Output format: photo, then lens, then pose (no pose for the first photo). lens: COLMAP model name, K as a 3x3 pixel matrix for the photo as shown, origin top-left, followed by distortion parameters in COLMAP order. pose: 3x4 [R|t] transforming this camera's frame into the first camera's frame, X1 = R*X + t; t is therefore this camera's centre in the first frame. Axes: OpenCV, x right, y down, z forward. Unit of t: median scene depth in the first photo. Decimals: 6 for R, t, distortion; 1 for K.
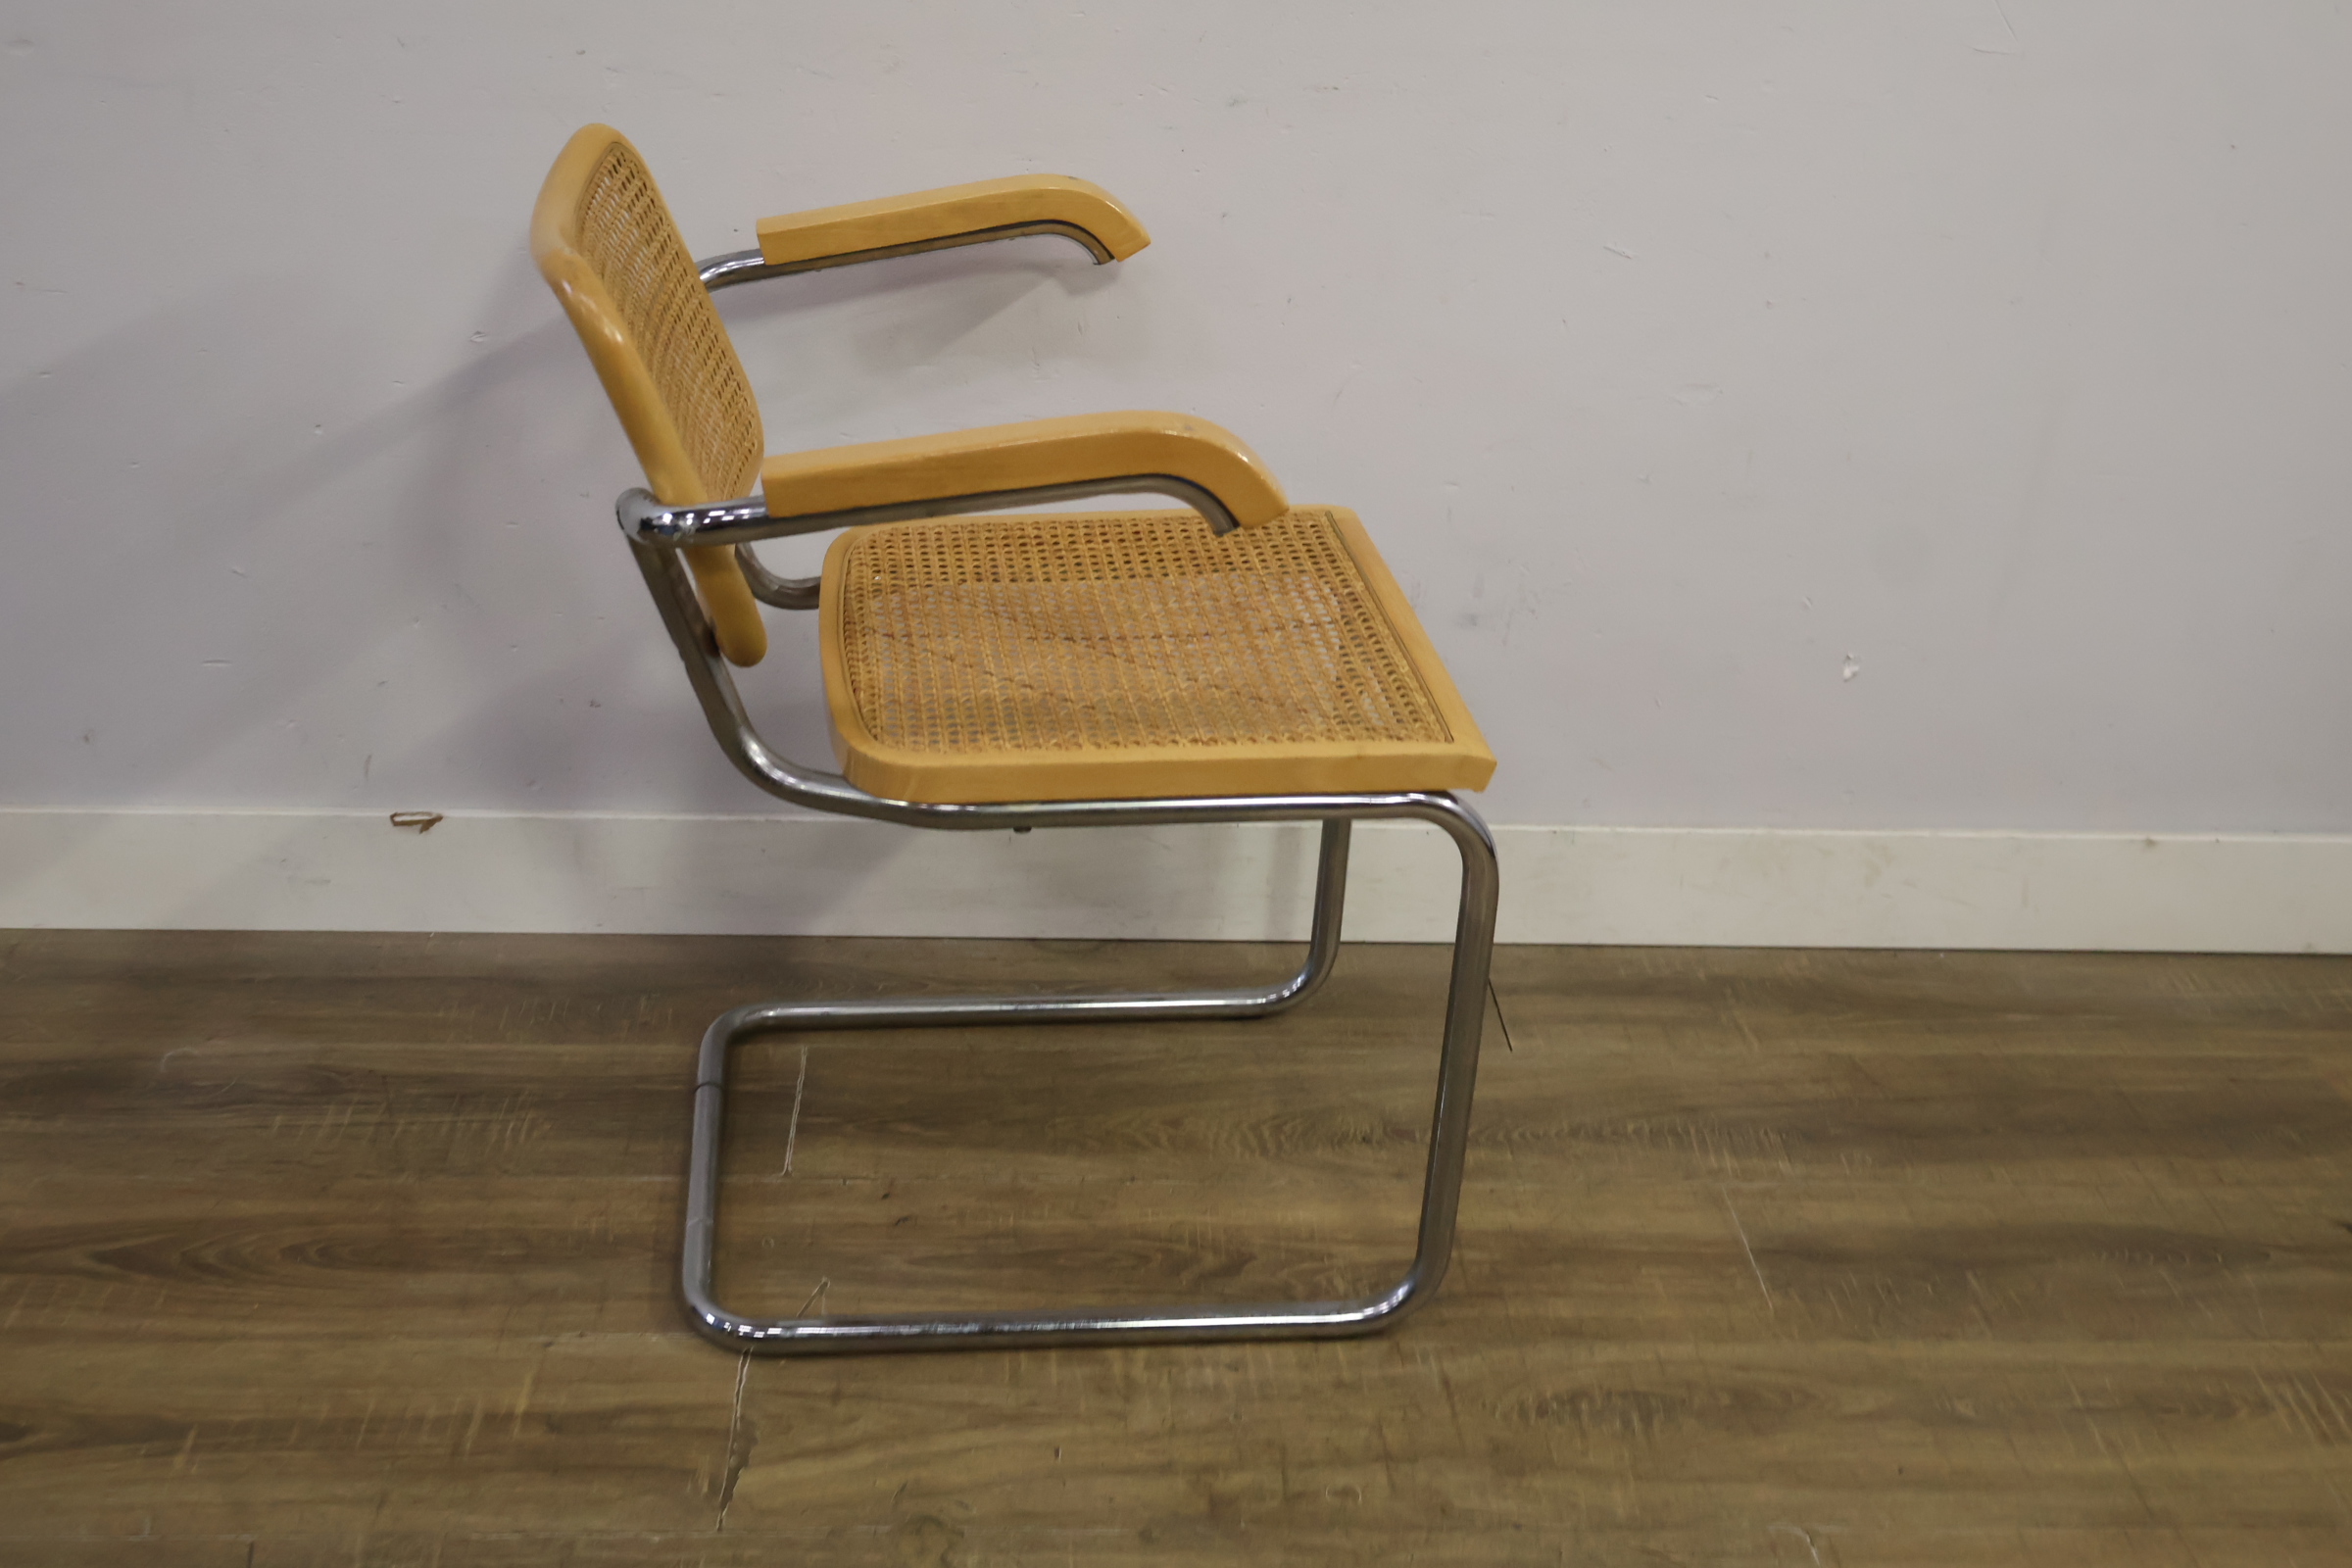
lens RADIAL K [[2602.4, 0, 1163.7], [0, 2602.4, 776.4], [0, 0, 1]] dist [-0.017224, 0.000000]
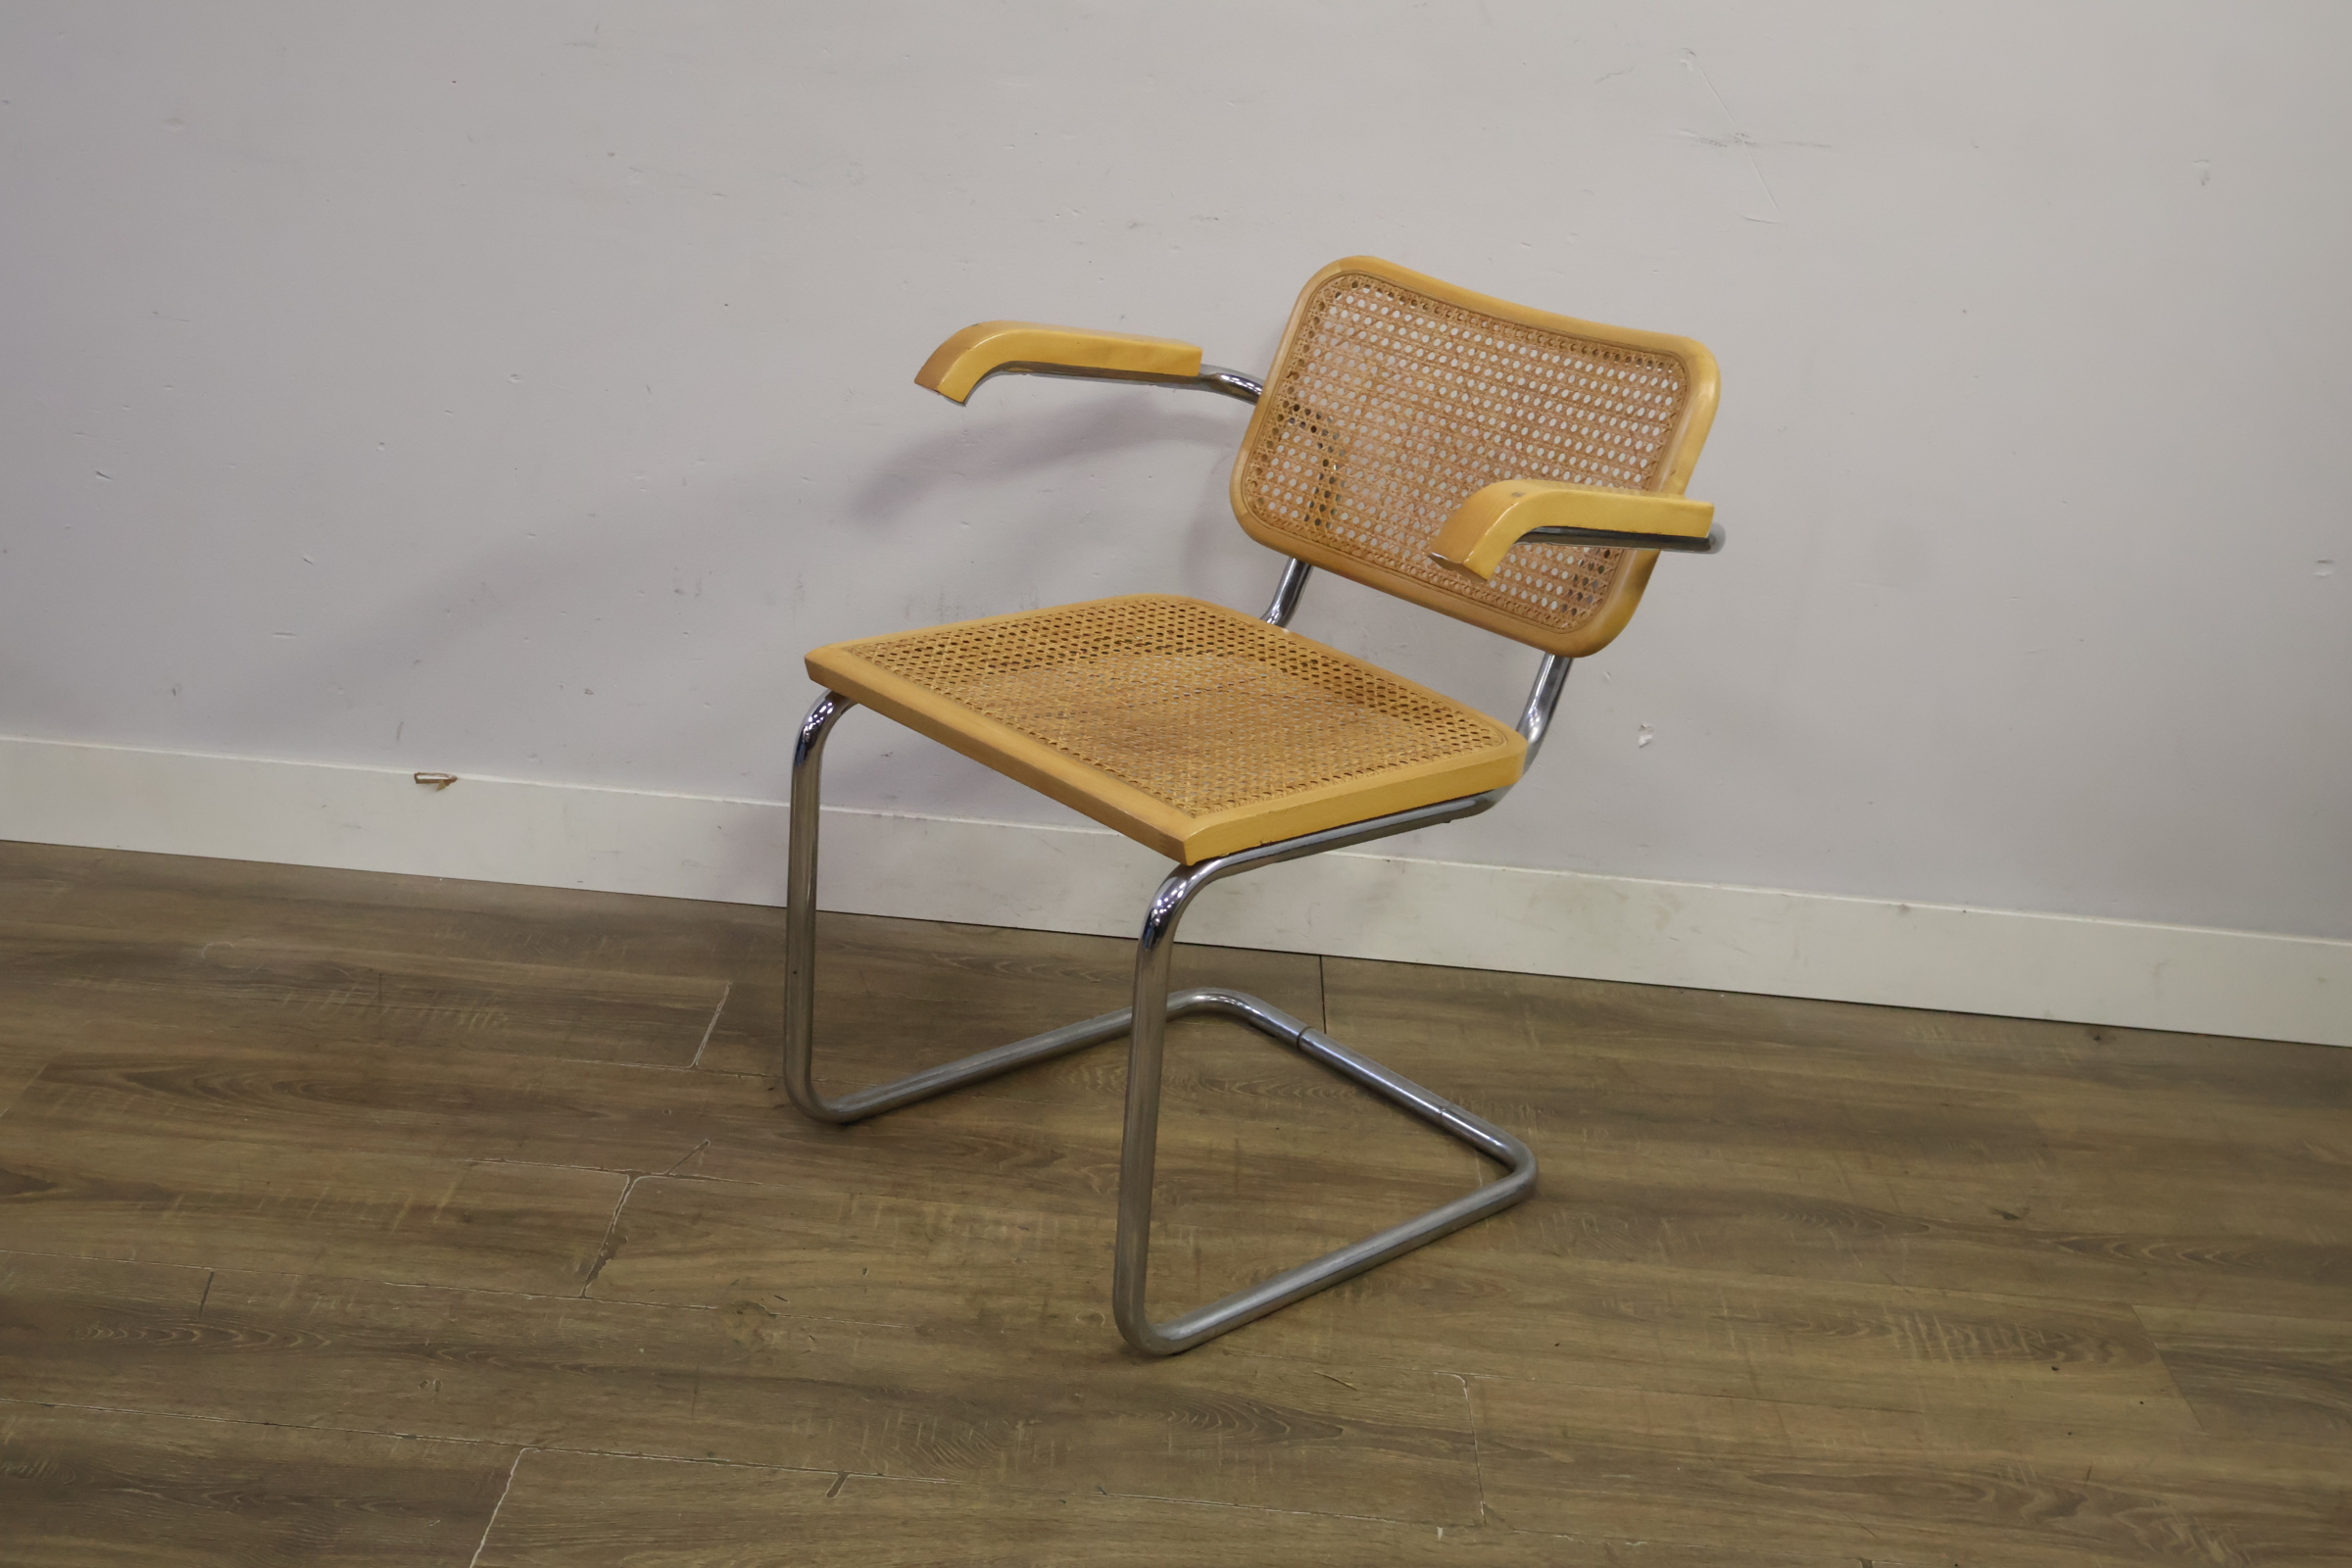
lens RADIAL K [[2602.4, 0, 1173.3], [0, 2602.4, 781.2], [0, 0, 1]] dist [-0.017224, 0.000000]
pose [[0.996179, 0.068651, -0.053984, 0.138566], [-0.072998, 0.993858, -0.083167, 0.108999], [0.047943, 0.086790, 0.995072, -0.212245]]
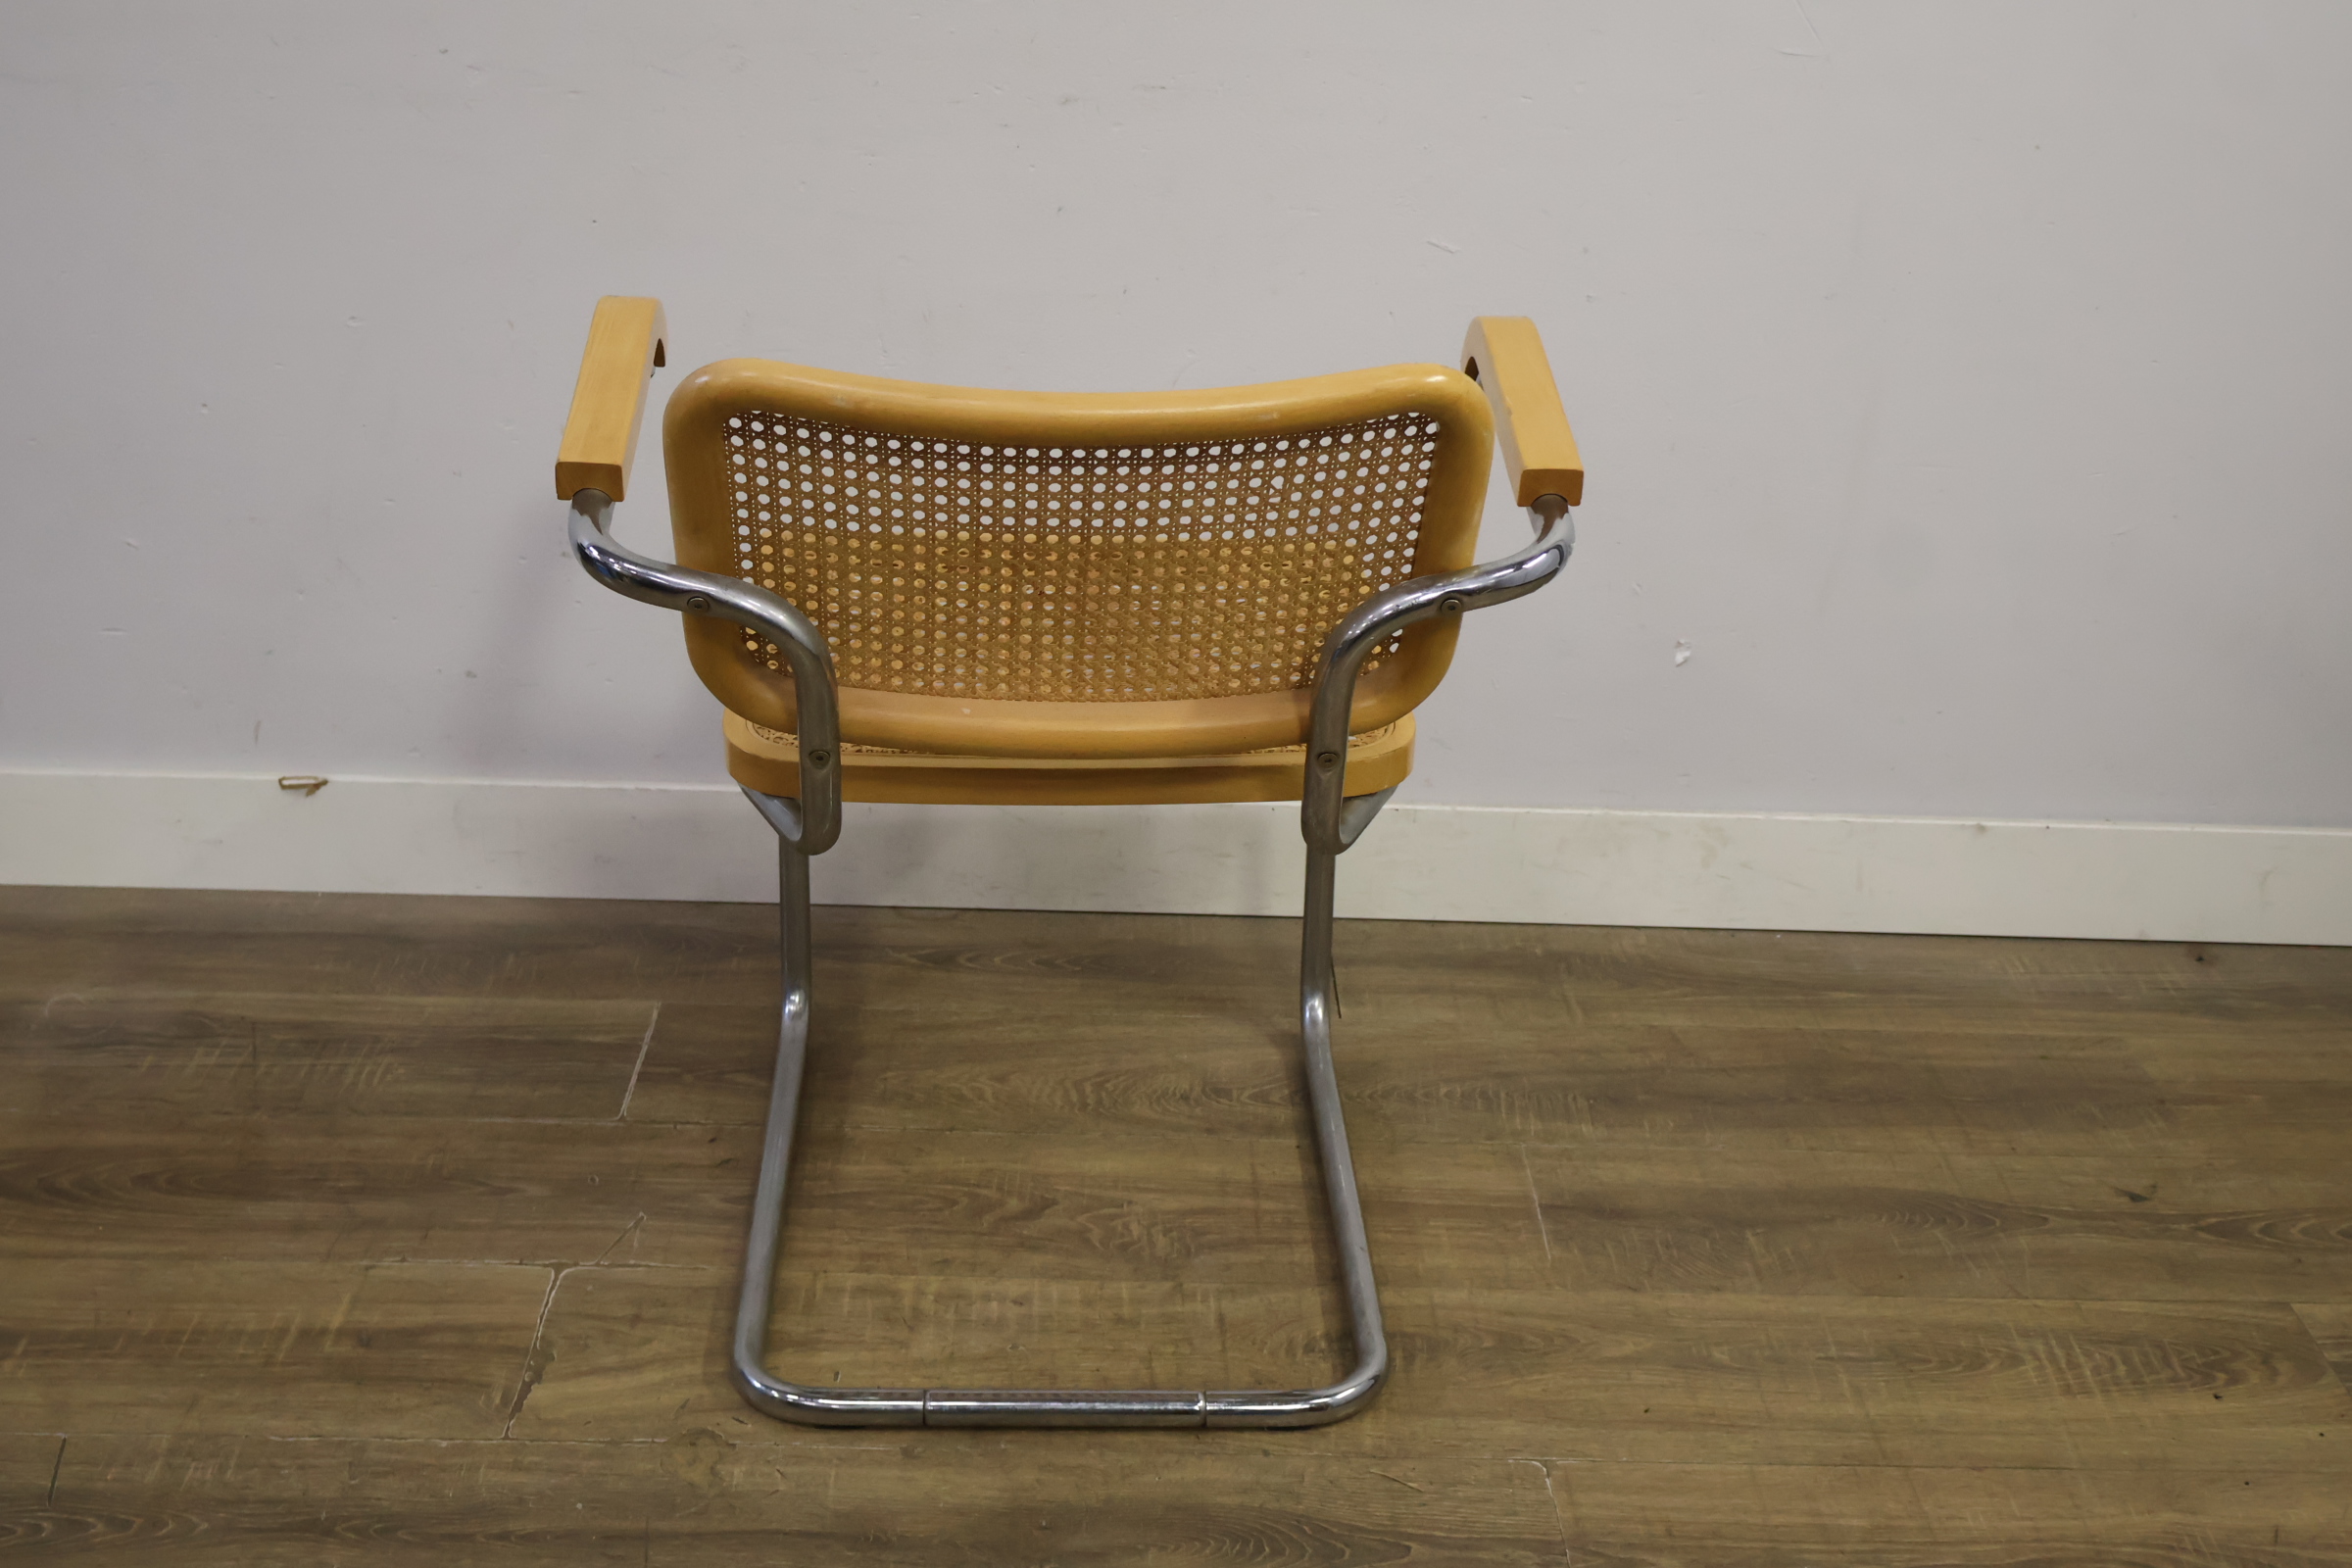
lens RADIAL K [[2602.4, 0, 1165.1], [0, 2602.4, 779.7], [0, 0, 1]] dist [-0.017224, 0.000000]
pose [[0.999469, 0.012481, -0.030108, 0.107844], [-0.012790, 0.999867, -0.010081, 0.025230], [0.029978, 0.010461, 0.999496, -0.043816]]
